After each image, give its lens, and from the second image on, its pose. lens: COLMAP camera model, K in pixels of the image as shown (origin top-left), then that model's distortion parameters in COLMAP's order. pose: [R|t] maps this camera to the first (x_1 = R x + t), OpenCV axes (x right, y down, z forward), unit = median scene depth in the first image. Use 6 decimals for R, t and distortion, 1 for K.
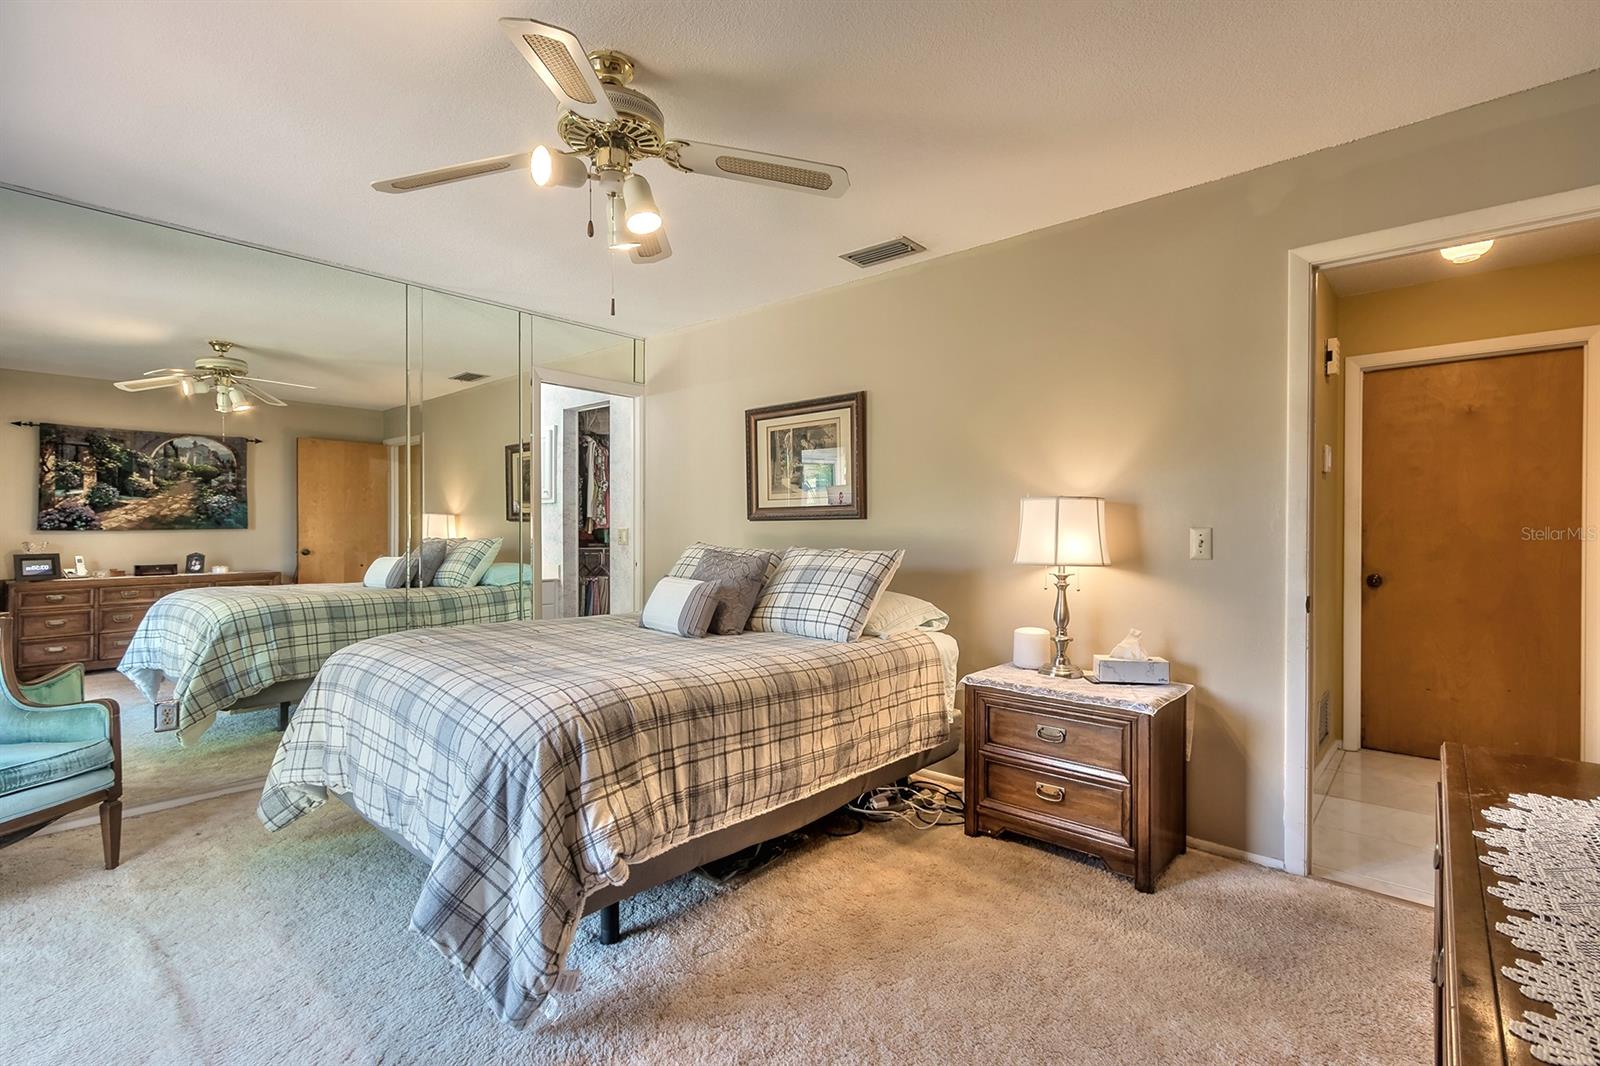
lens RADIAL K [[743.8, 0, 800.2], [0, 743.8, 535.0], [0, 0, 1]] dist [0.000935, -0.001063]
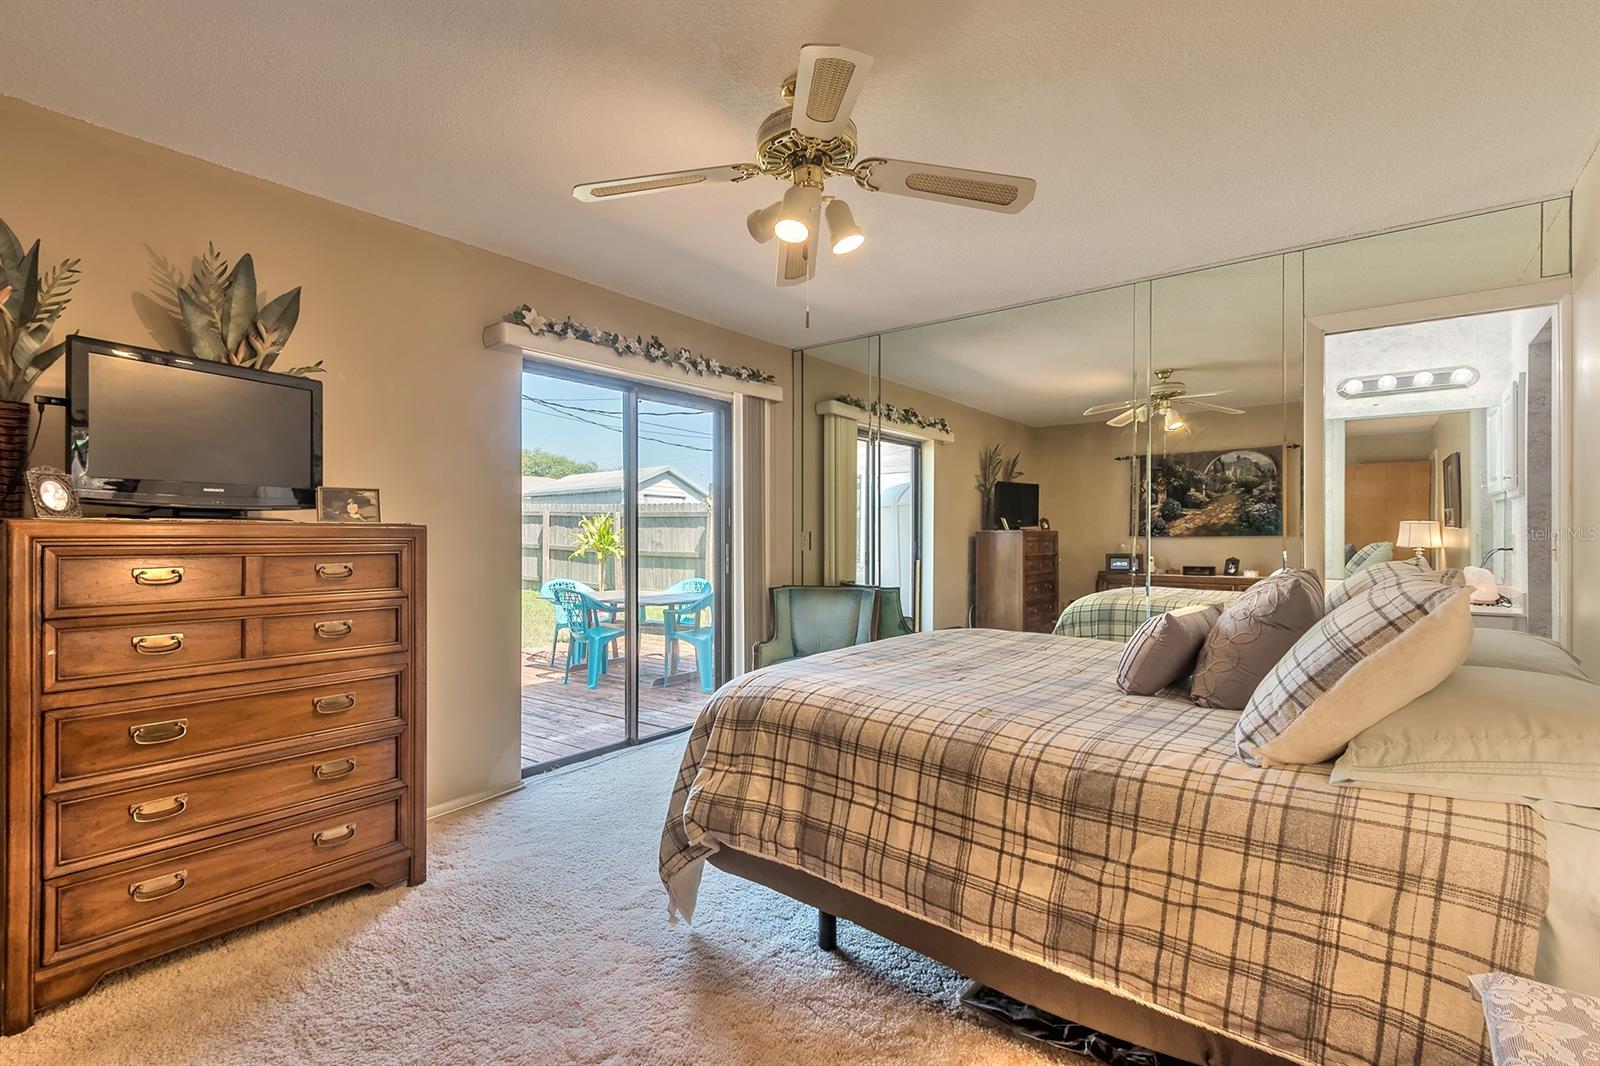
lens RADIAL K [[743.8, 0, 800.2], [0, 743.8, 535.0], [0, 0, 1]] dist [0.000935, -0.001063]
pose [[0.033167, -0.002474, -0.999447, 0.312647], [-0.007211, 0.999970, -0.002714, -0.001536], [0.999424, 0.007297, 0.033148, 0.388494]]
